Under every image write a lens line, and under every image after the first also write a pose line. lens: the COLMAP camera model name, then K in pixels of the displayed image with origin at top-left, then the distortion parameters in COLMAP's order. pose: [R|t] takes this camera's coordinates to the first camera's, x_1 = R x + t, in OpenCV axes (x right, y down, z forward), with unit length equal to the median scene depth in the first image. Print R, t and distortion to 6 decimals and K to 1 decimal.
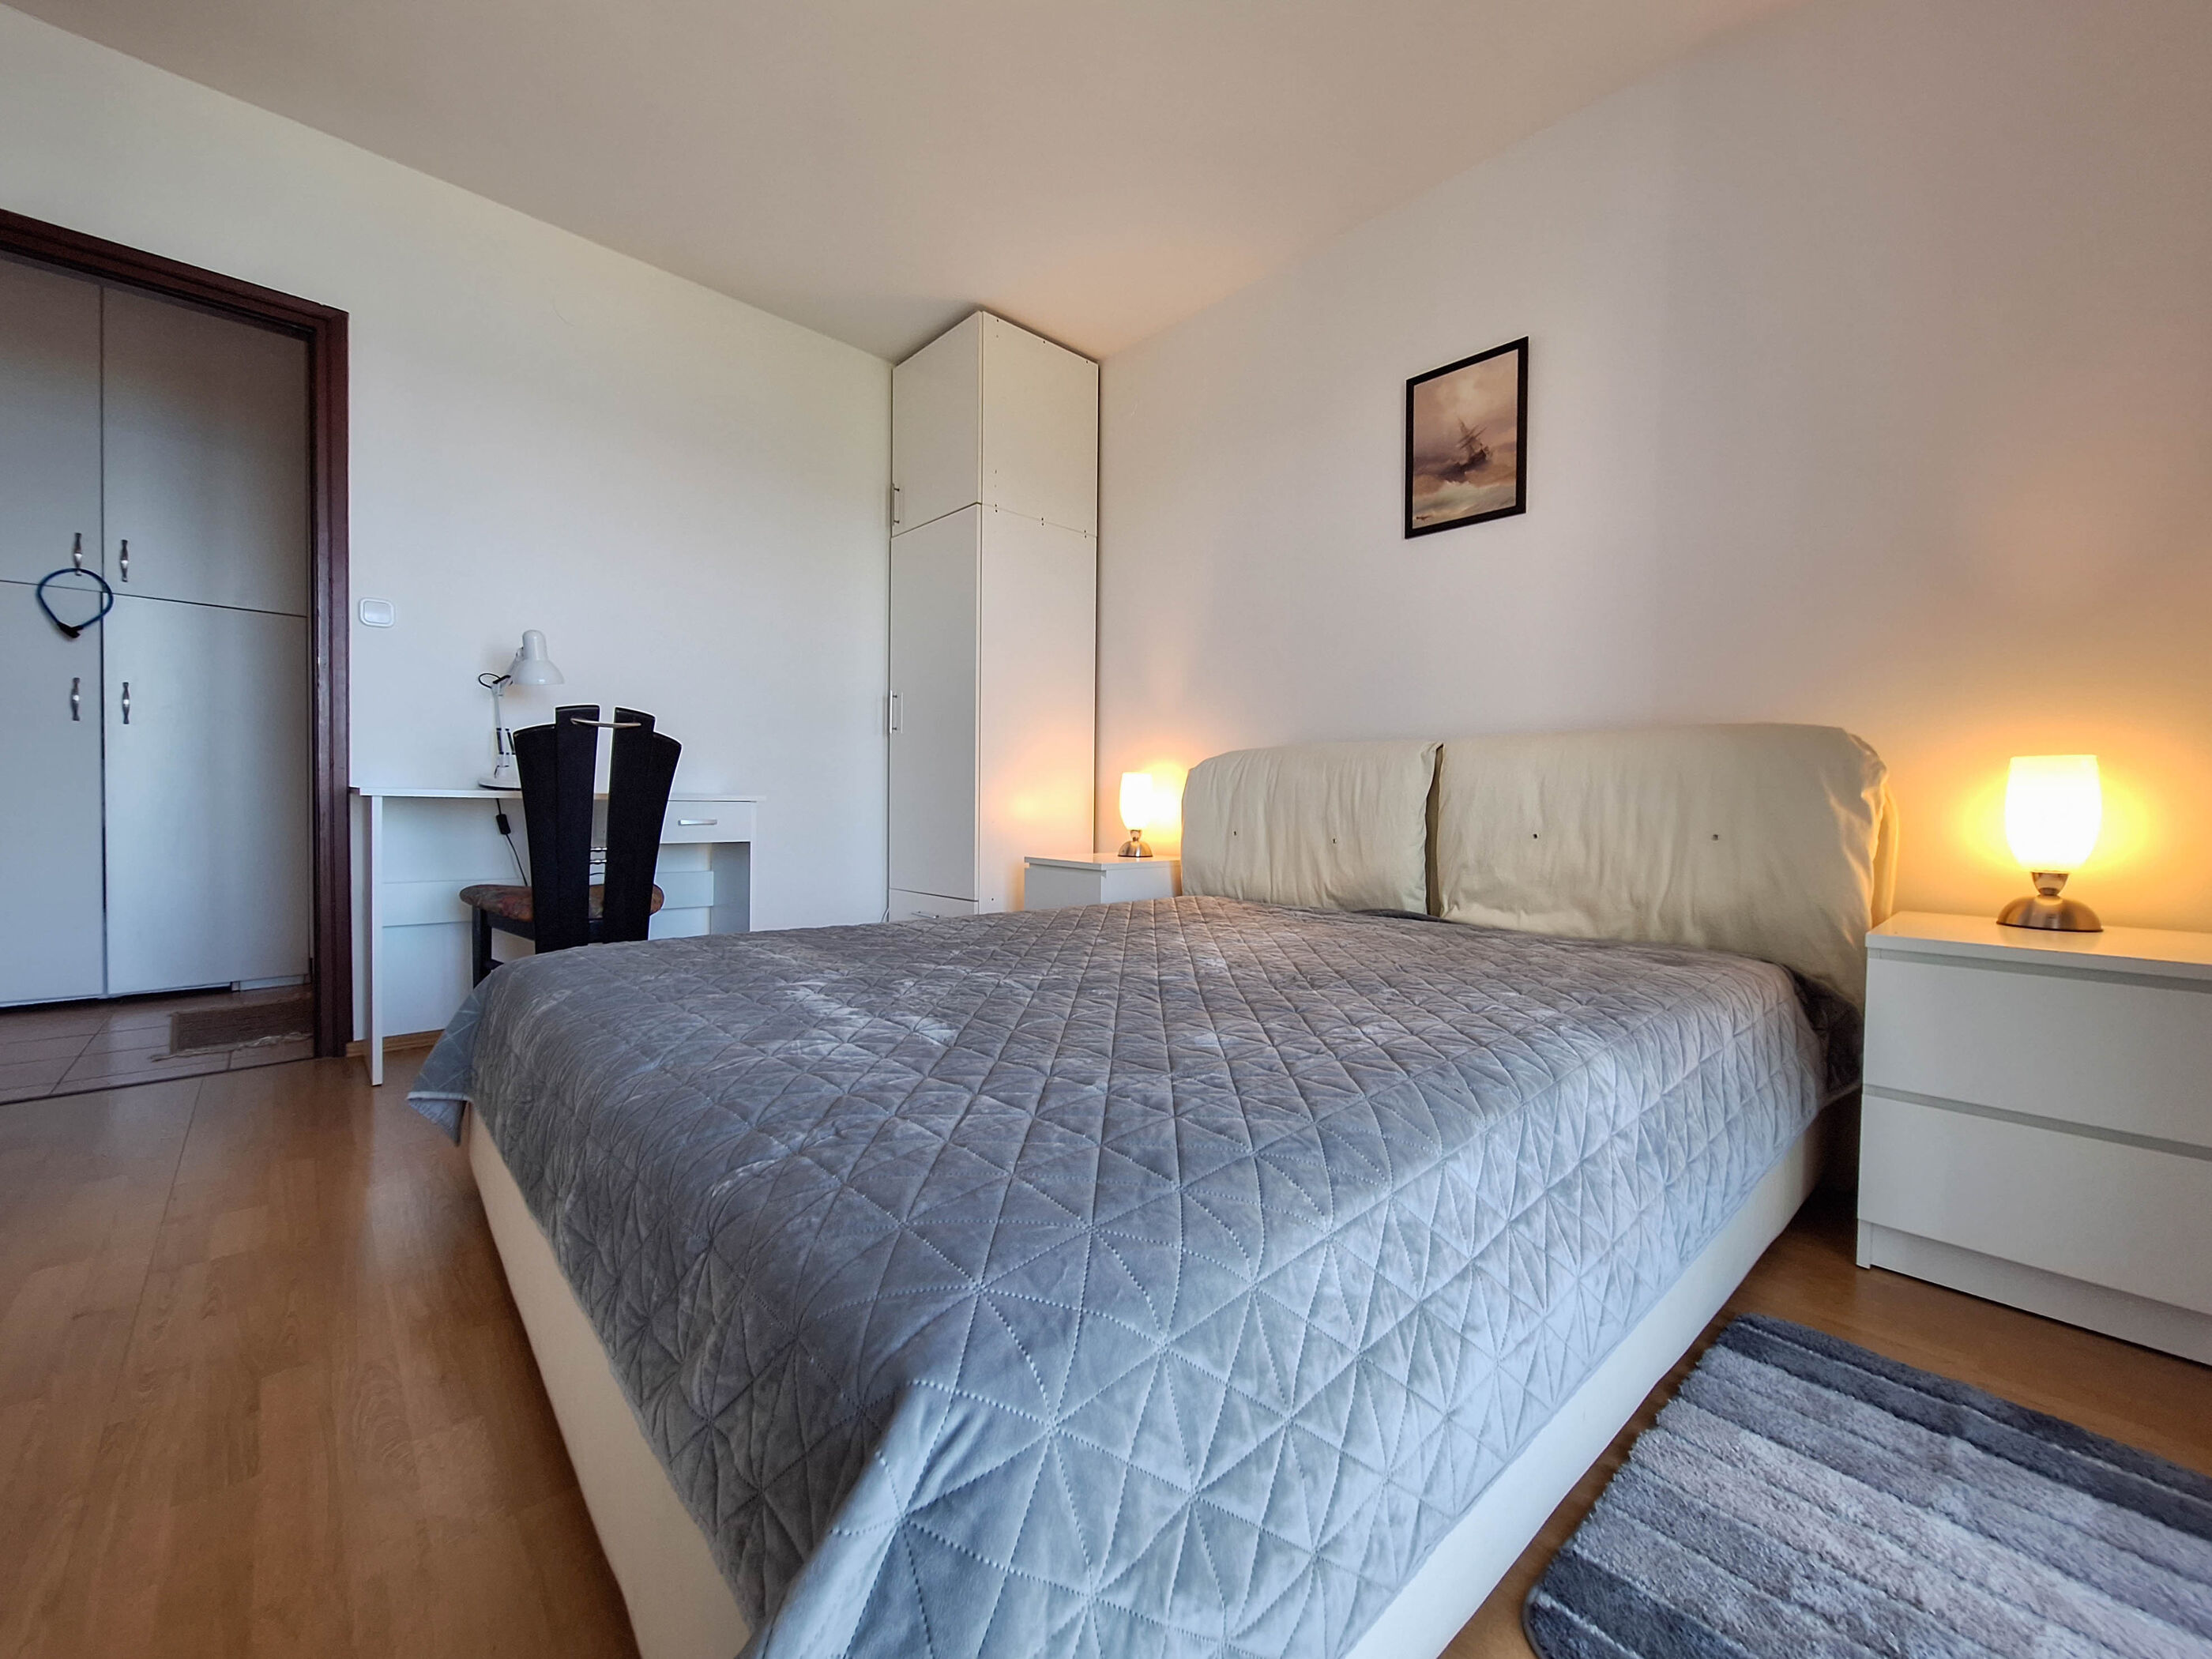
lens RADIAL K [[897.6, 0, 1102.9], [0, 897.6, 820.5], [0, 0, 1]] dist [-0.009379, 0.003010]
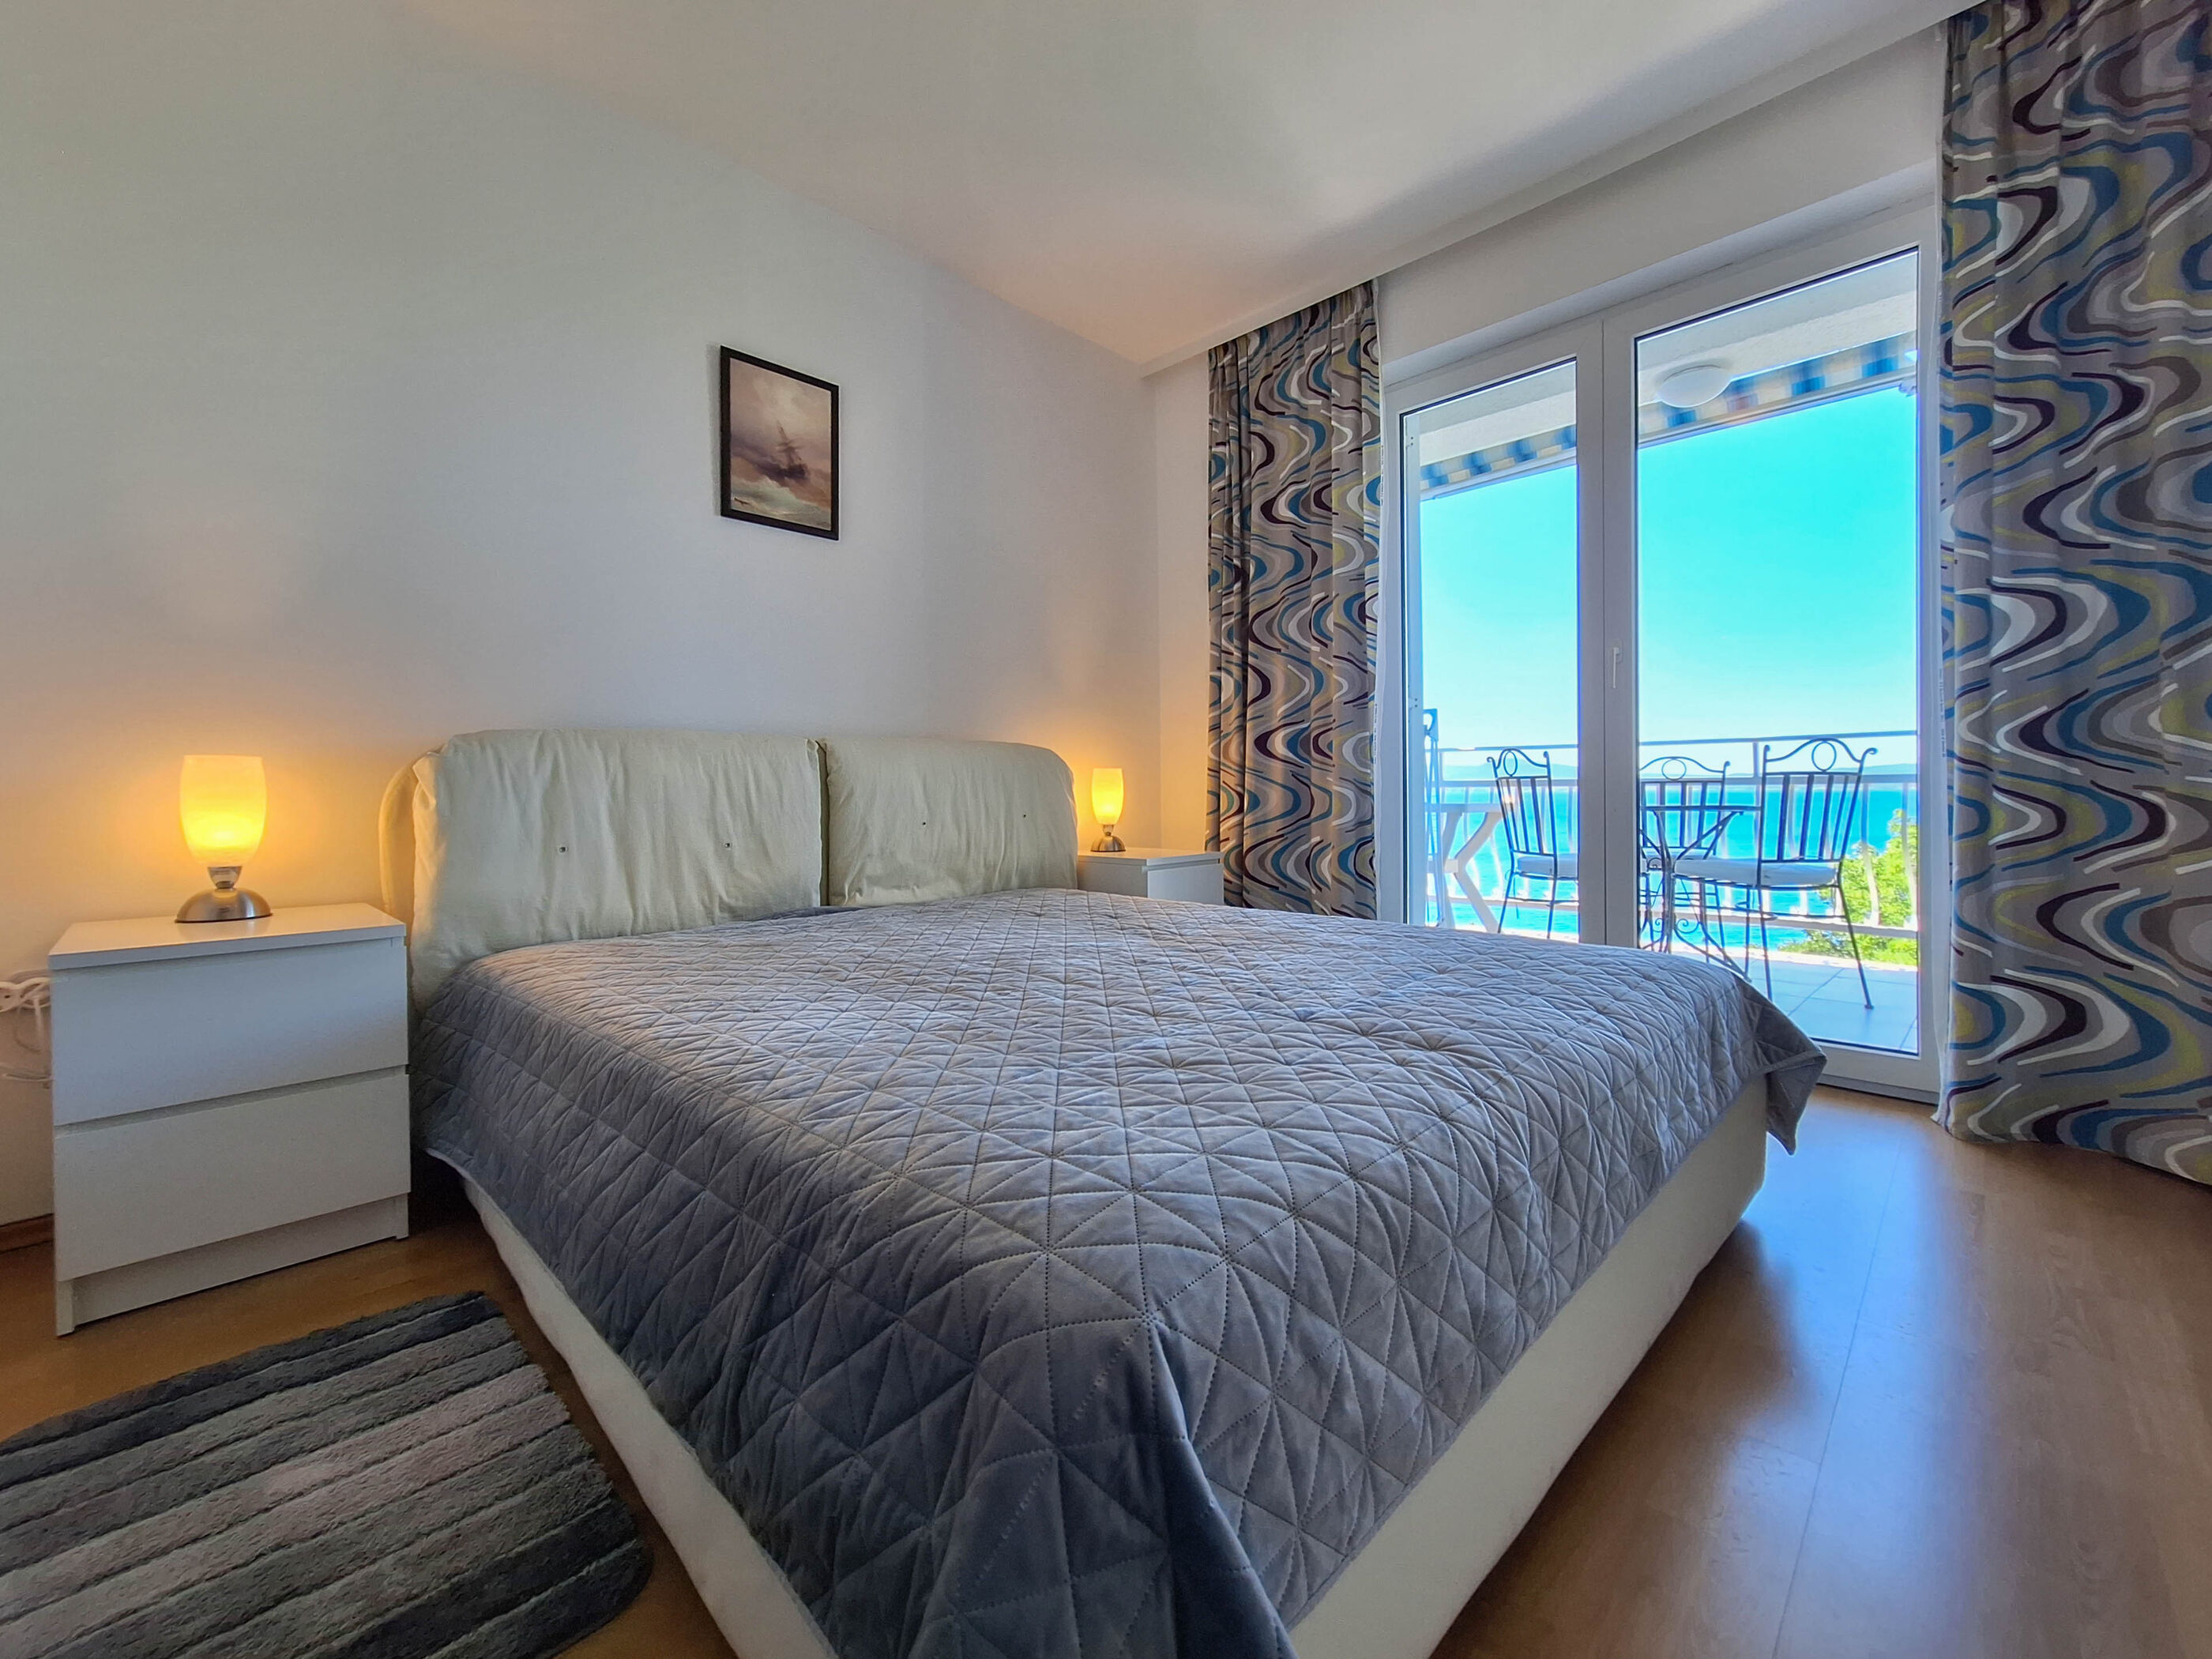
lens RADIAL K [[897.6, 0, 1089.8], [0, 897.6, 811.1], [0, 0, 1]] dist [-0.009379, 0.003010]
pose [[-0.023929, -0.029787, 0.999270, -0.648552], [0.037101, 0.998841, 0.030663, -0.024938], [-0.999025, 0.037807, -0.022796, 0.693216]]
